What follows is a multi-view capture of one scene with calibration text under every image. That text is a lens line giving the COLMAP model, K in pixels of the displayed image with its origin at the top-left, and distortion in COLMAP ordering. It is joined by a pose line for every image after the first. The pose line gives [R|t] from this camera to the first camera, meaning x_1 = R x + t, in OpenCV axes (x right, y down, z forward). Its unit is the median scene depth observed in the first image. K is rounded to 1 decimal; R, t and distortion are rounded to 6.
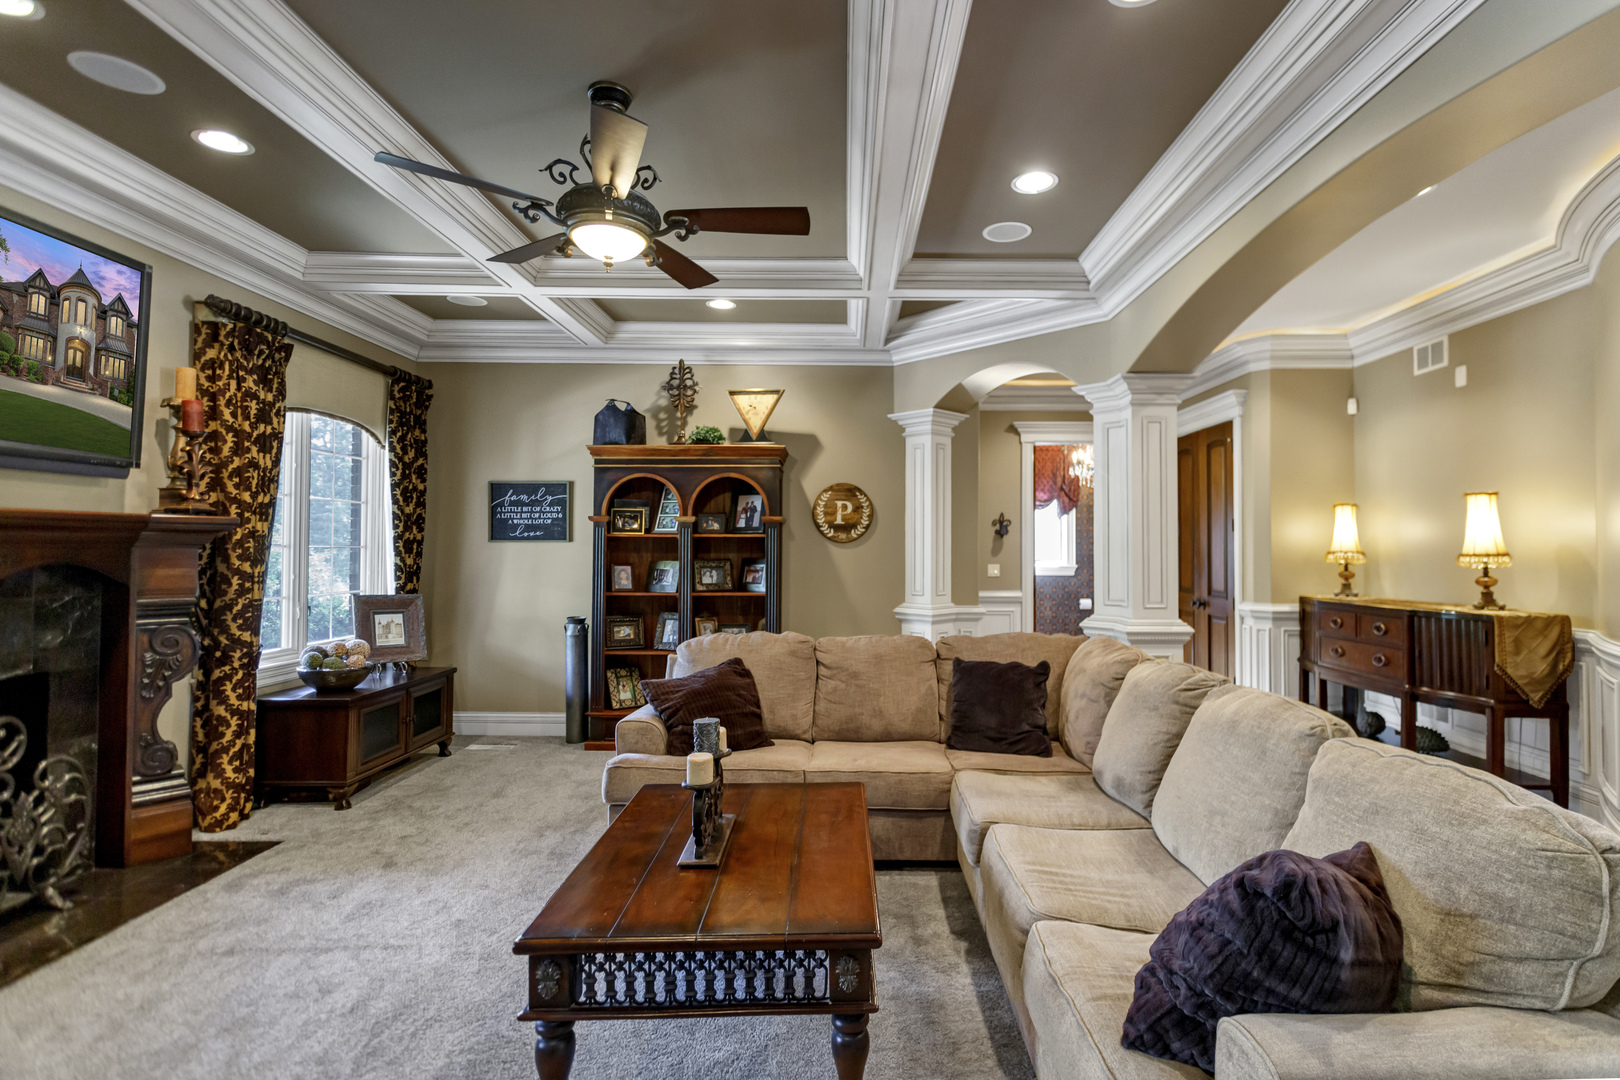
lens RADIAL K [[797.5, 0, 771.6], [0, 797.5, 535.6], [0, 0, 1]] dist [0.008446, -0.000148]
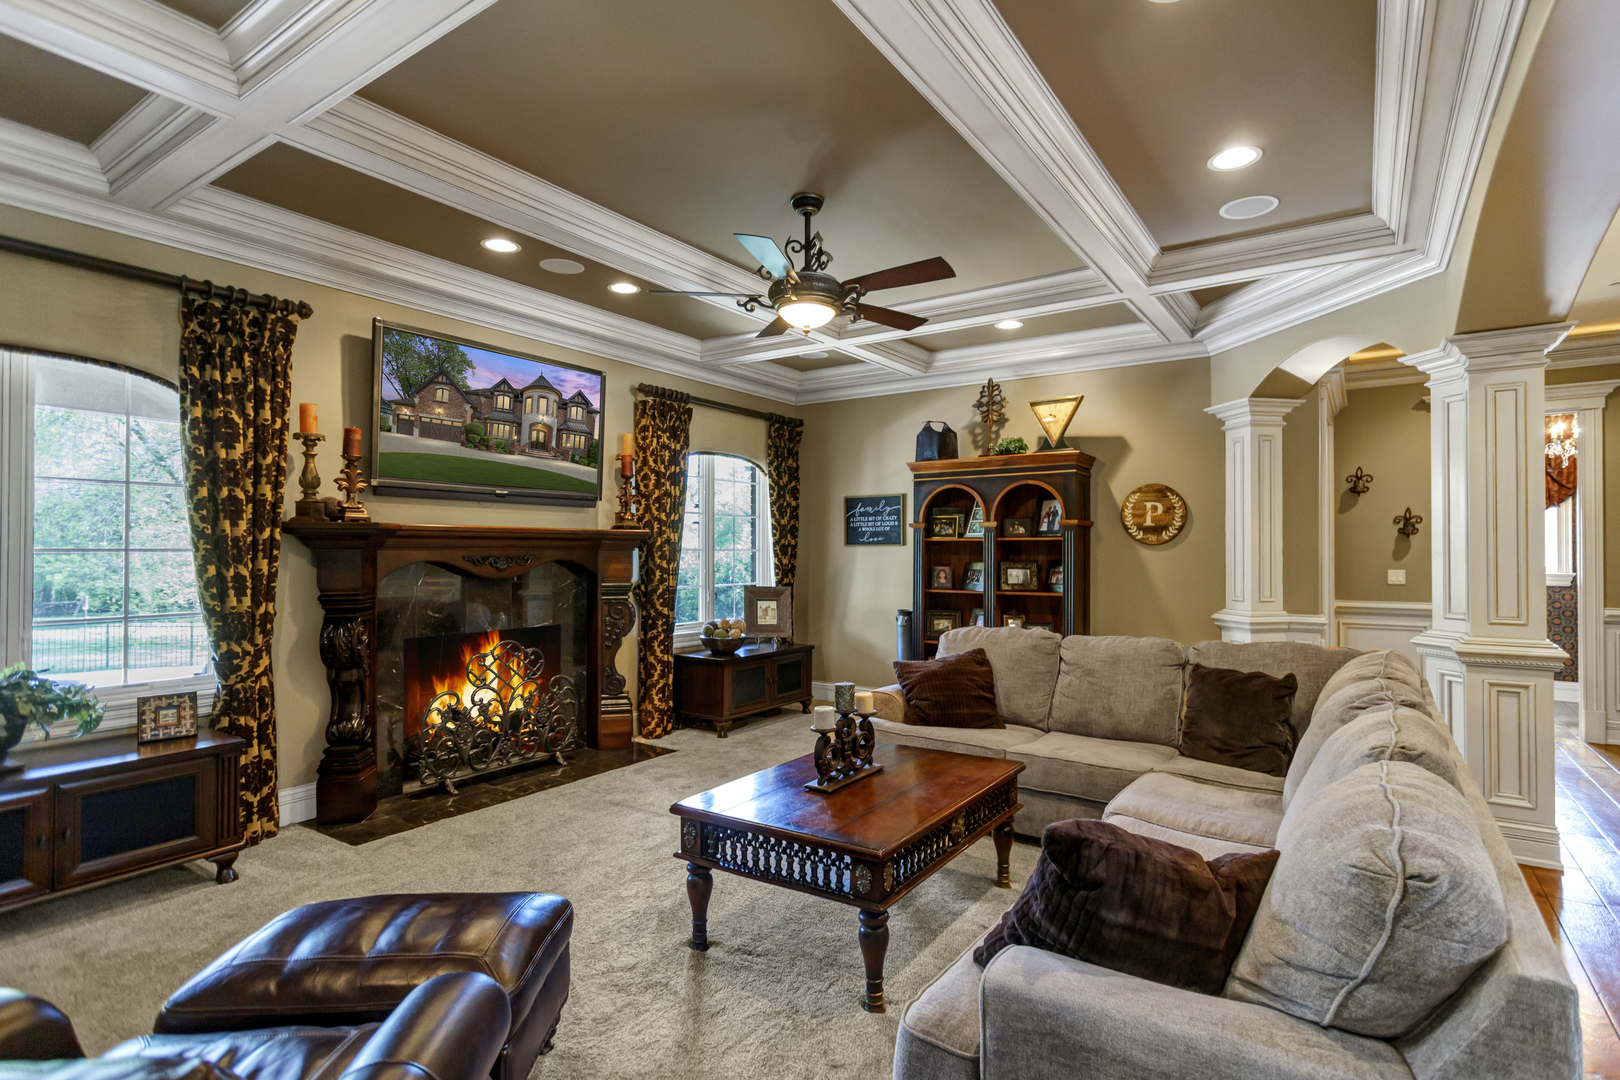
lens RADIAL K [[797.5, 0, 818.9], [0, 797.5, 554.6], [0, 0, 1]] dist [0.008446, -0.000148]
pose [[0.822618, 0.000706, -0.568595, 0.401982], [0.009505, 0.999842, 0.014993, 0.002743], [0.568516, -0.017738, 0.822481, -0.047938]]
